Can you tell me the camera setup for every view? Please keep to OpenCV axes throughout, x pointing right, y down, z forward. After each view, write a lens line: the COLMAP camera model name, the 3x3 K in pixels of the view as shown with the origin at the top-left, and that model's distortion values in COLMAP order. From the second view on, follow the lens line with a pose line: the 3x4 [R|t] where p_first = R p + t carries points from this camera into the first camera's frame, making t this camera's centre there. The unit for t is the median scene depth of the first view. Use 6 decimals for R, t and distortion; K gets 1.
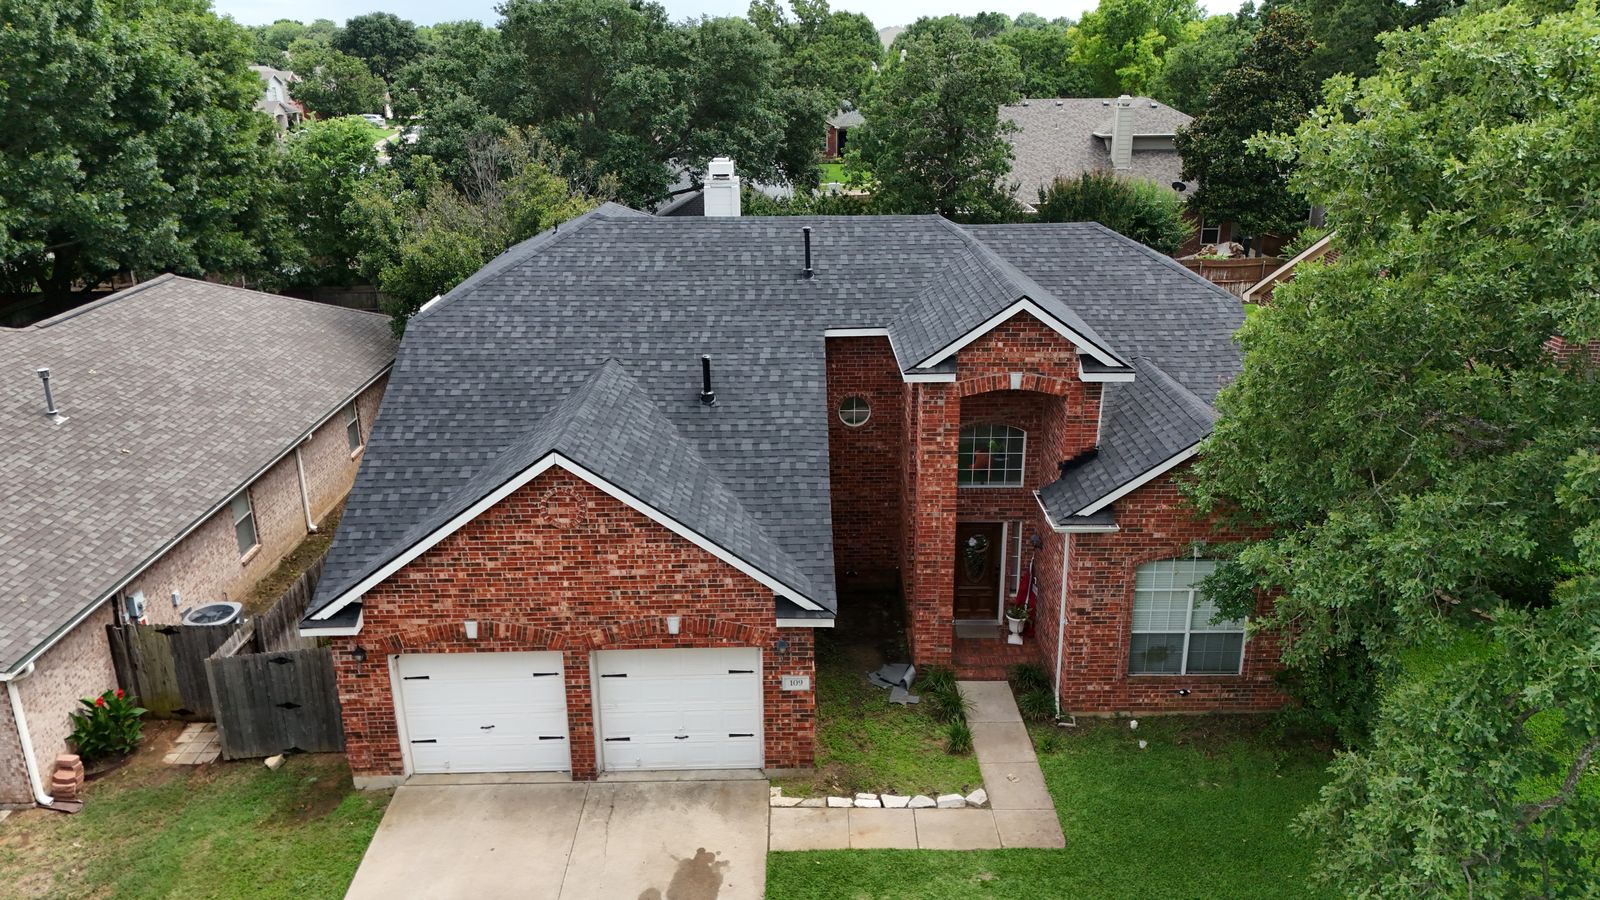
lens RADIAL K [[1156.6, 0, 800.0], [0, 1156.6, 450.0], [0, 0, 1]] dist [0.138193, -0.281841]
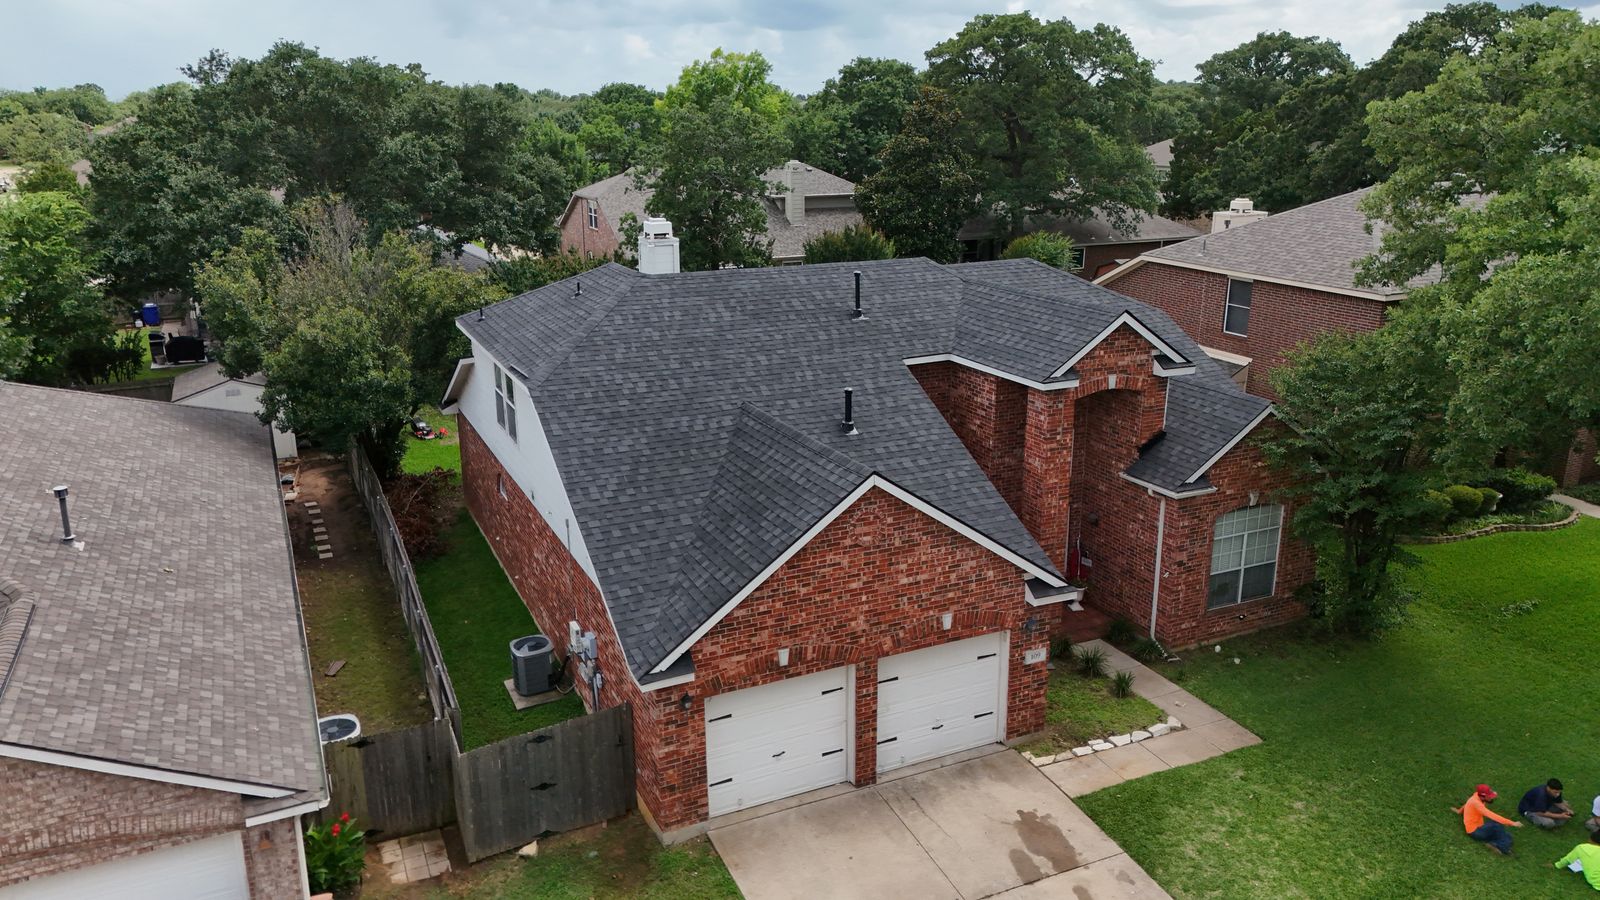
lens RADIAL K [[1156.6, 0, 800.0], [0, 1156.6, 450.0], [0, 0, 1]] dist [0.138193, -0.281841]
pose [[0.909540, -0.113635, 0.399781, -0.646748], [0.135352, 0.990445, -0.026413, -0.001203], [-0.392959, 0.078135, 0.916230, 0.023723]]
